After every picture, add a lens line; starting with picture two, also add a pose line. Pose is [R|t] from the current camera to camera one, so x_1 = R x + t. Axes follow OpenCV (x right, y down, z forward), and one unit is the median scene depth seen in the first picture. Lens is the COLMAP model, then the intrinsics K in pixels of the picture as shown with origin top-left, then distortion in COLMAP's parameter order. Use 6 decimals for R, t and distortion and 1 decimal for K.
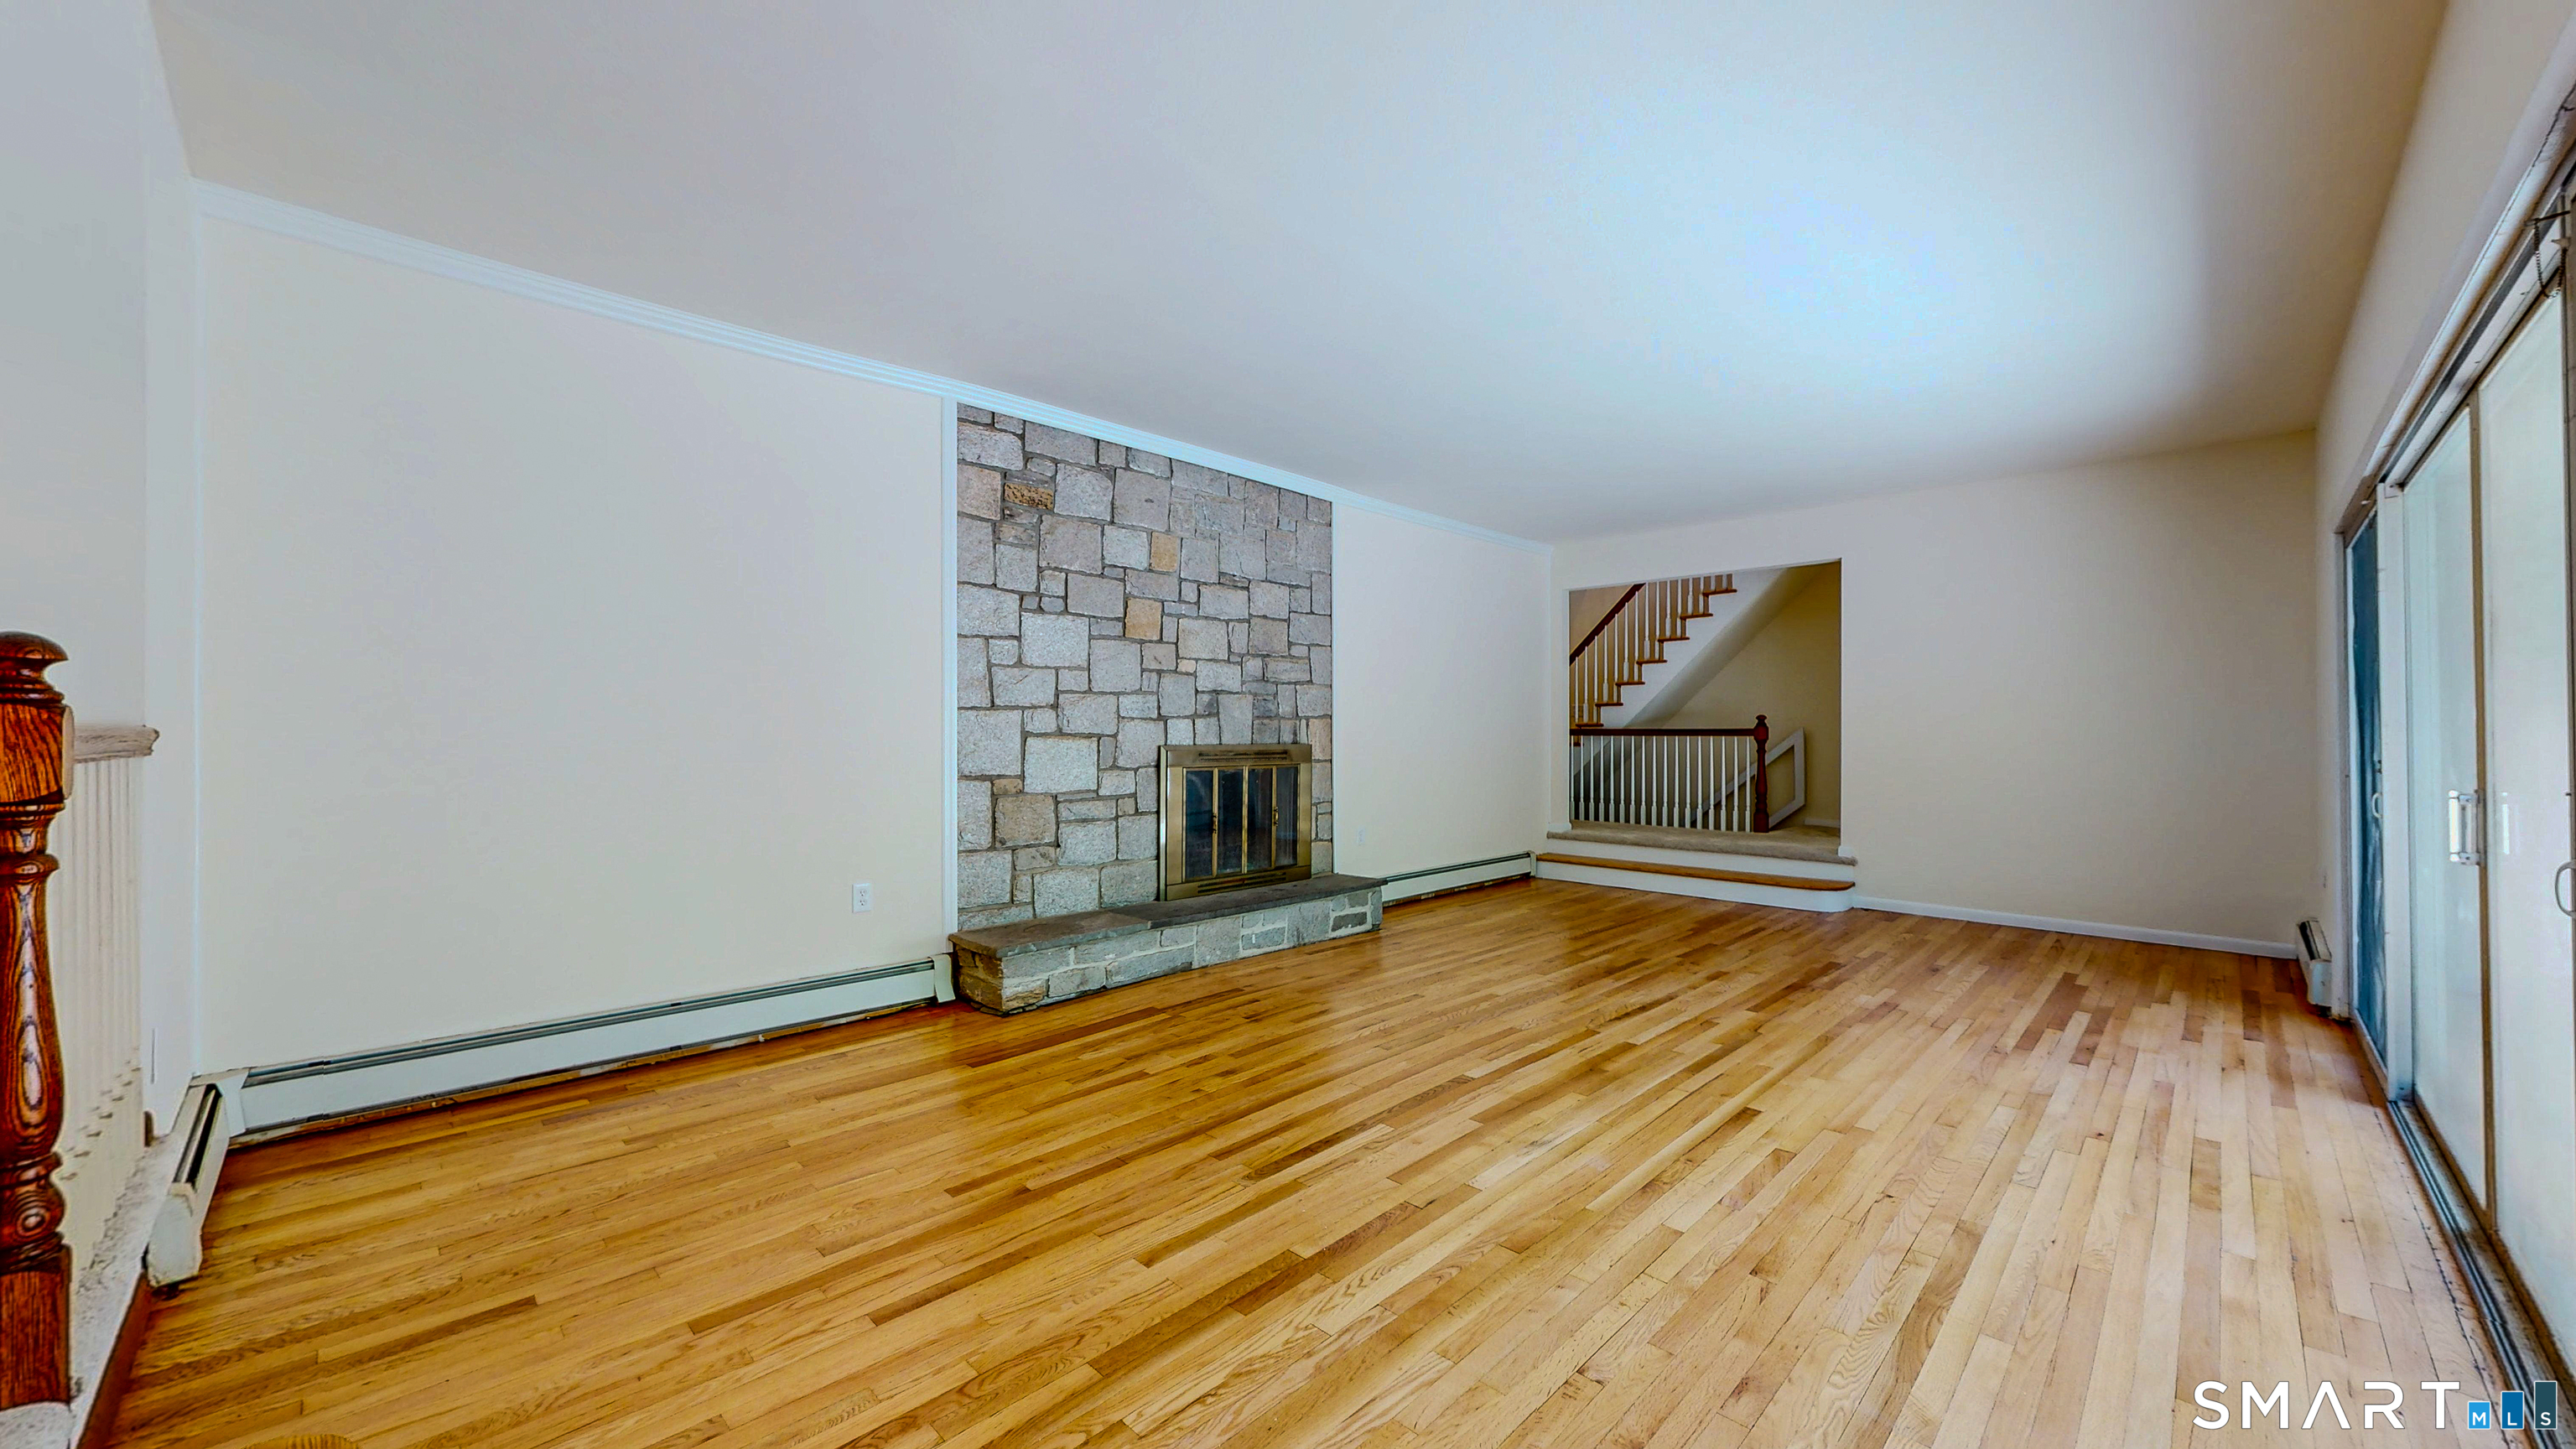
lens RADIAL K [[945.8, 0, 1300.8], [0, 945.8, 722.2], [0, 0, 1]] dist [0.002749, 0.000622]
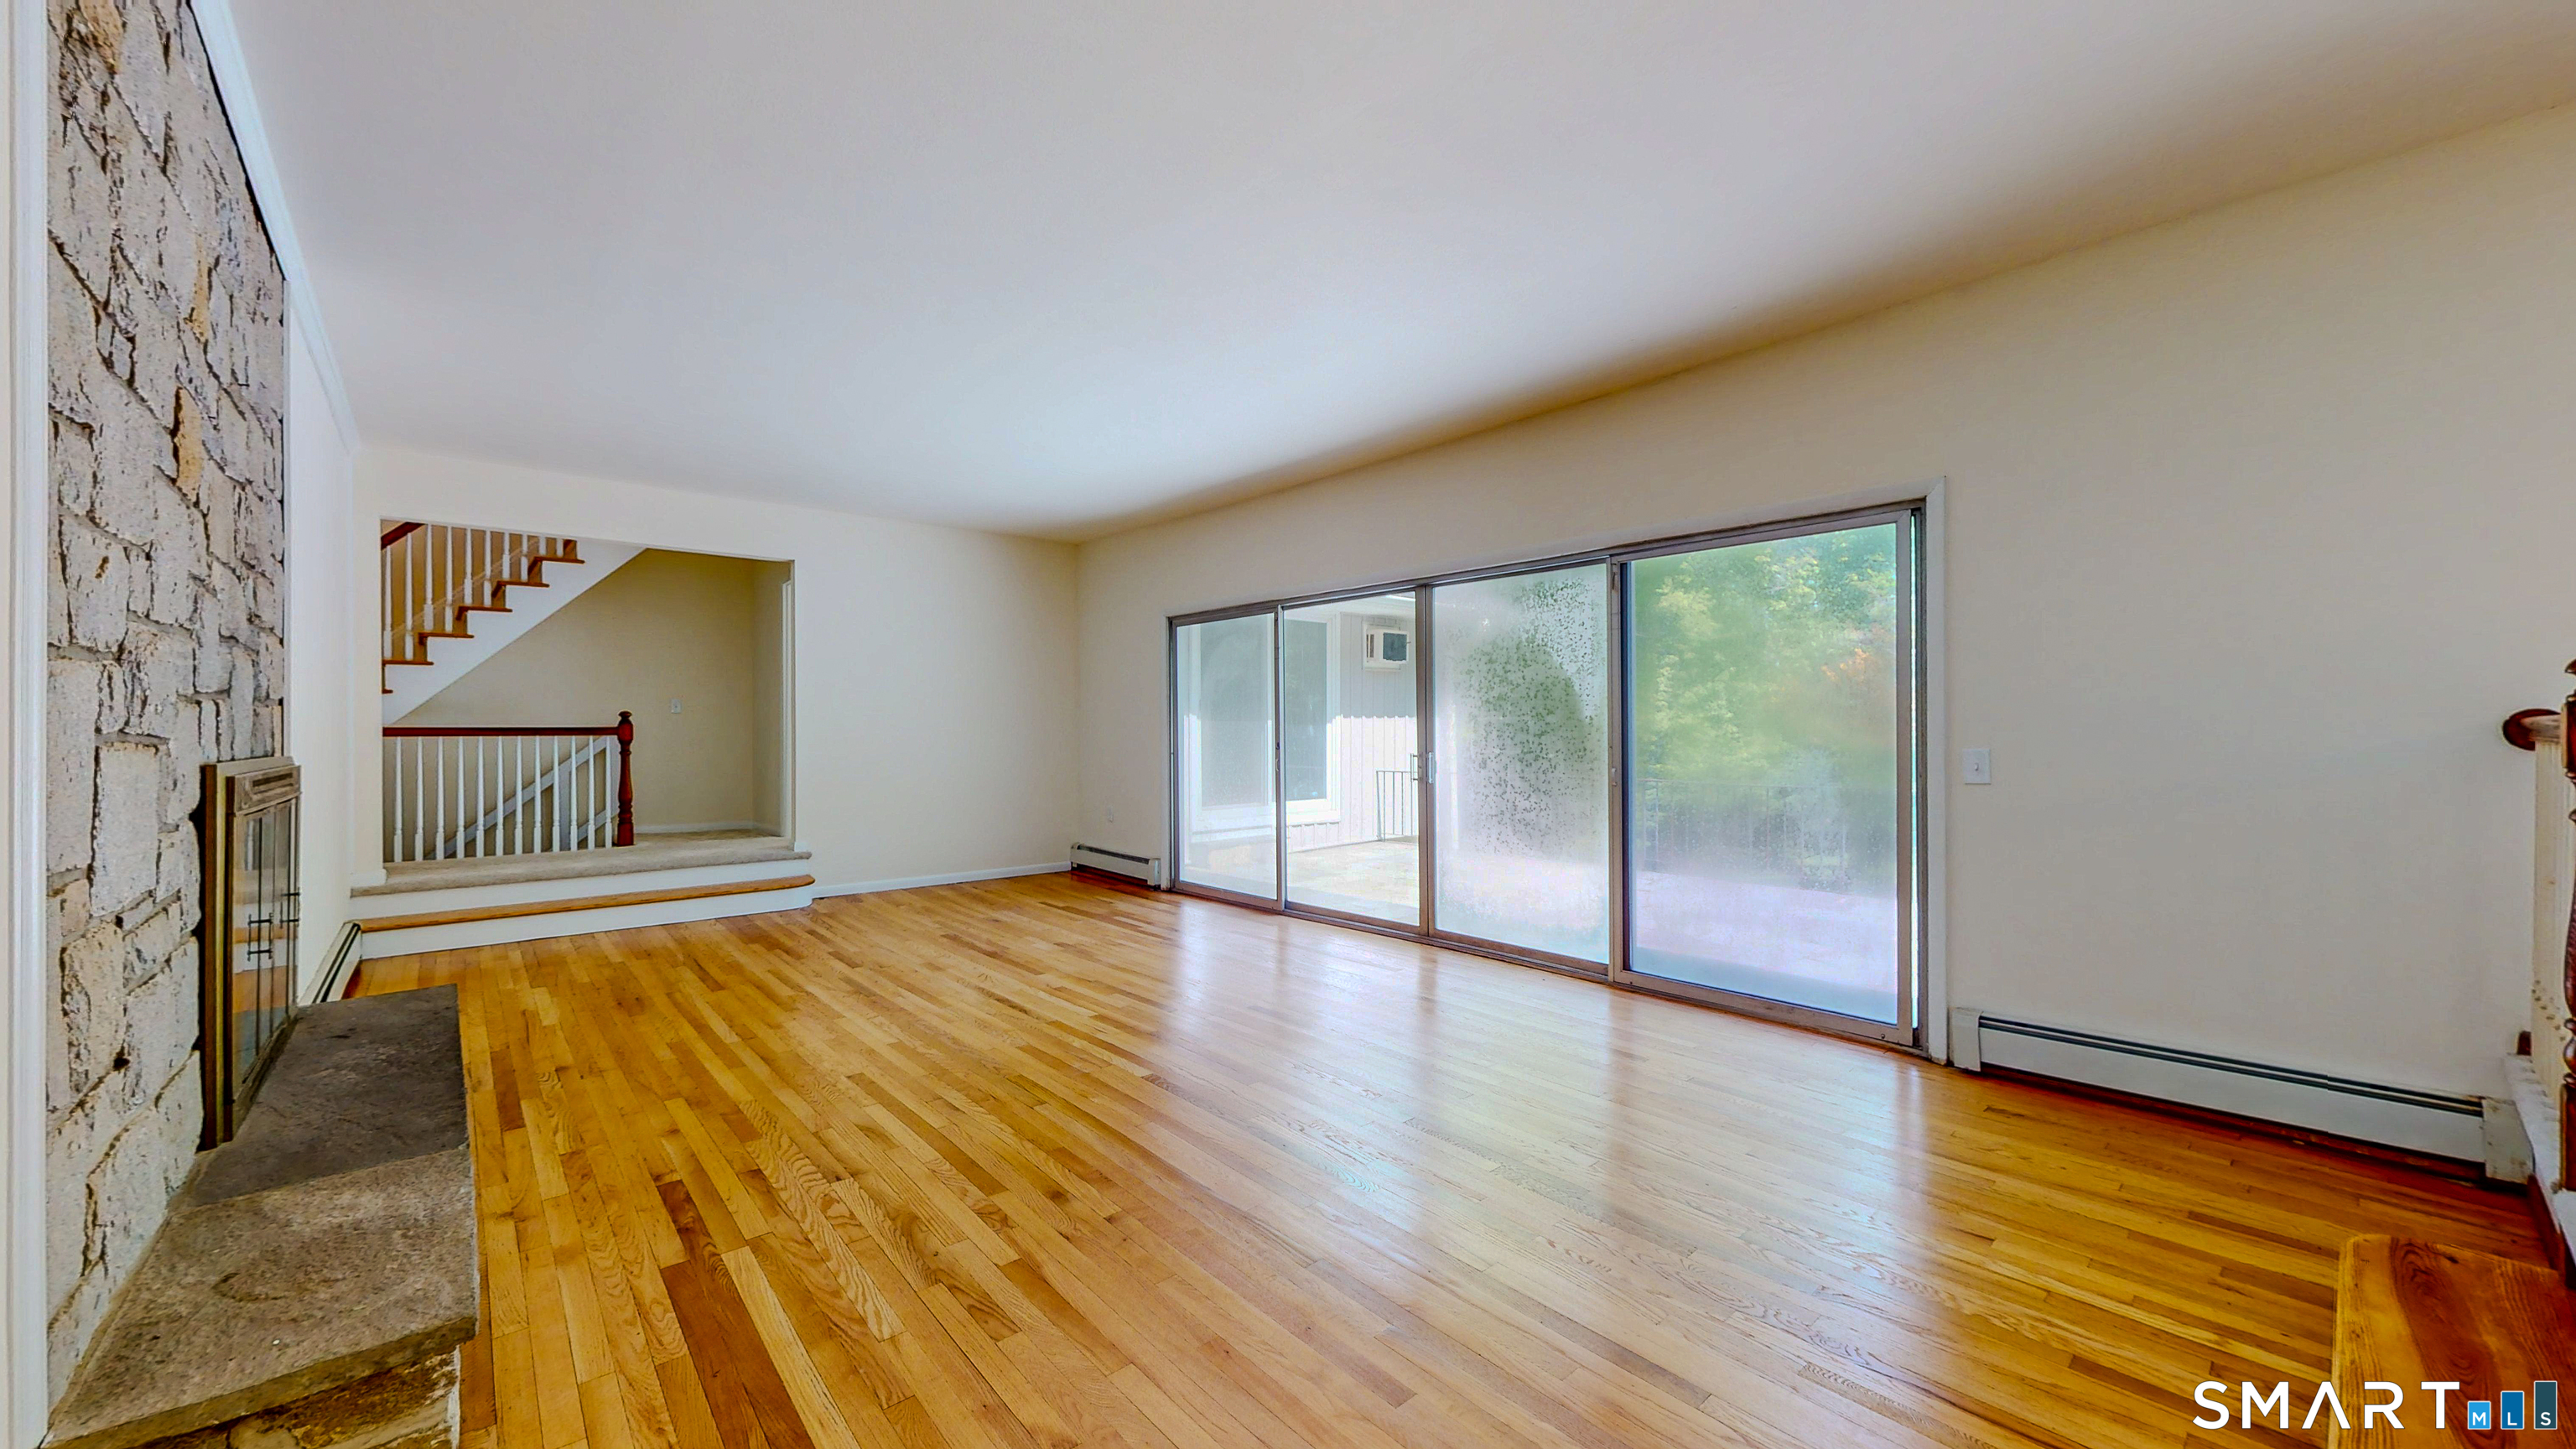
lens RADIAL K [[945.8, 0, 1289.3], [0, 945.8, 725.0], [0, 0, 1]] dist [0.002749, 0.000622]
pose [[0.072266, 0.003685, 0.997379, -0.536757], [-0.007535, 0.999967, -0.003148, 0.004739], [-0.997357, -0.007288, 0.072291, 0.521326]]
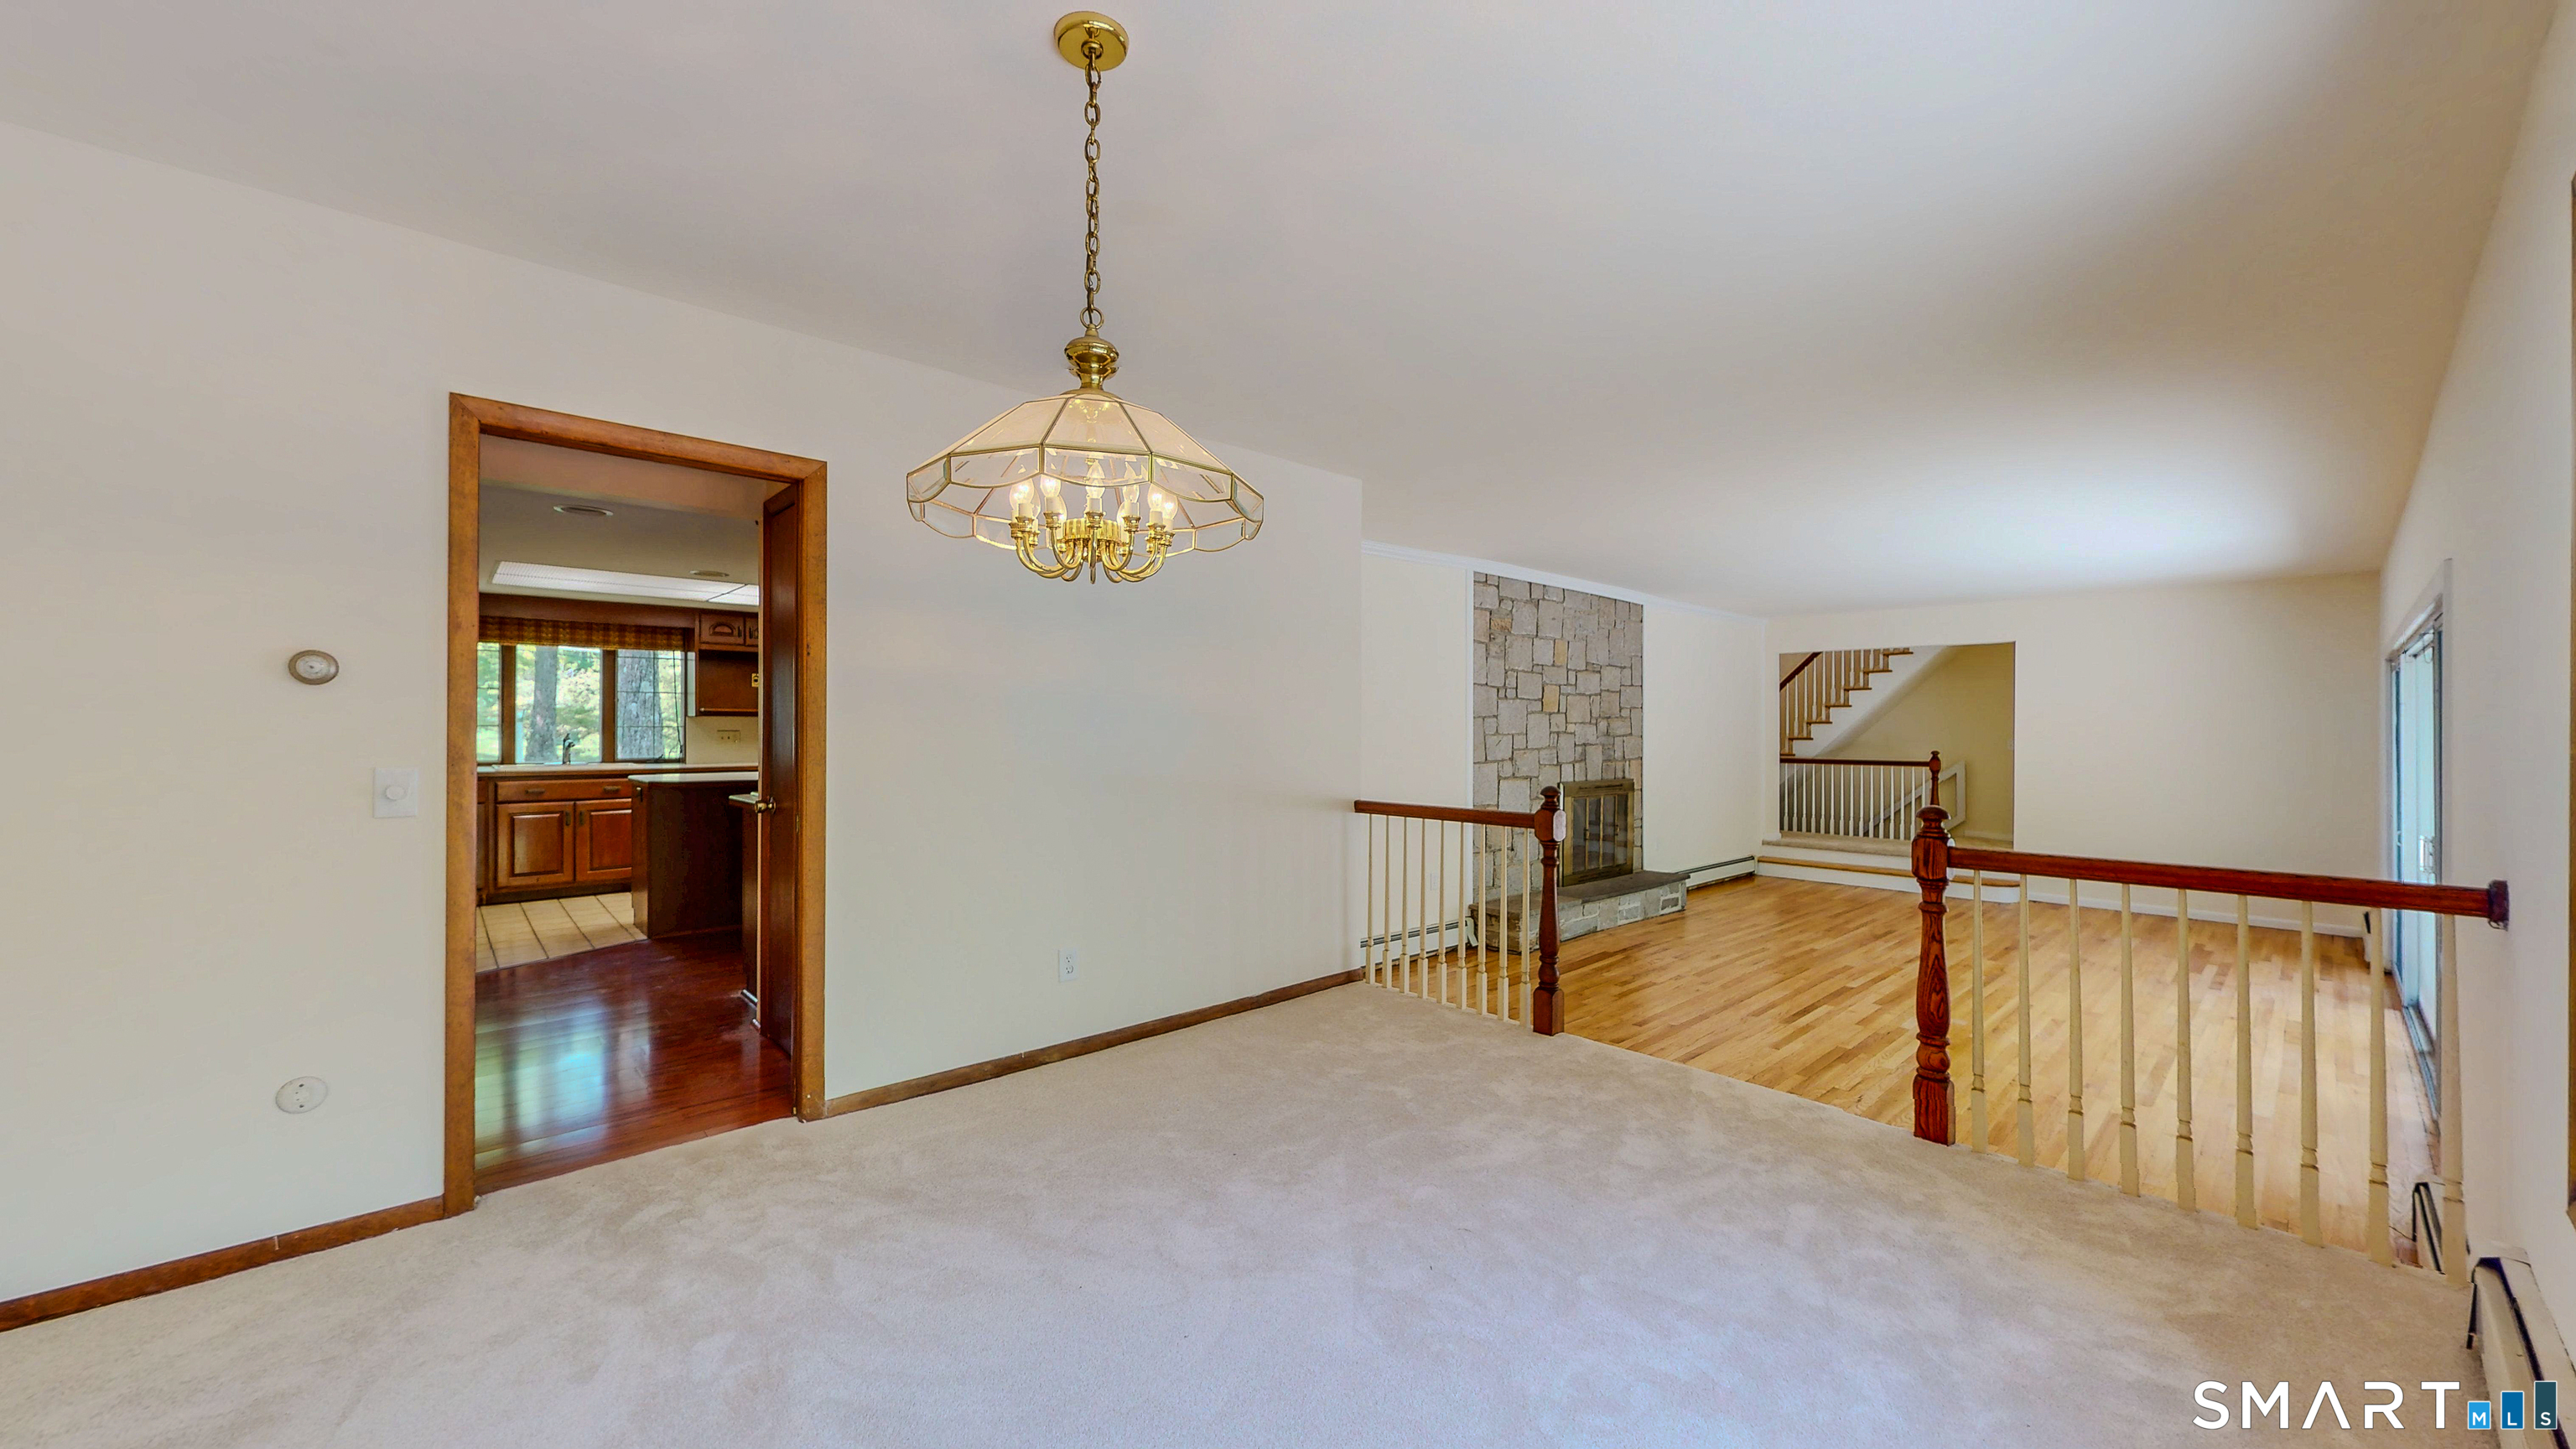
lens RADIAL K [[945.8, 0, 1300.3], [0, 945.8, 722.6], [0, 0, 1]] dist [0.002749, 0.000622]
pose [[0.998727, 0.005145, -0.050182, -0.495627], [-0.004916, 0.999977, 0.004684, -0.076966], [0.050205, -0.004432, 0.998729, -0.525044]]
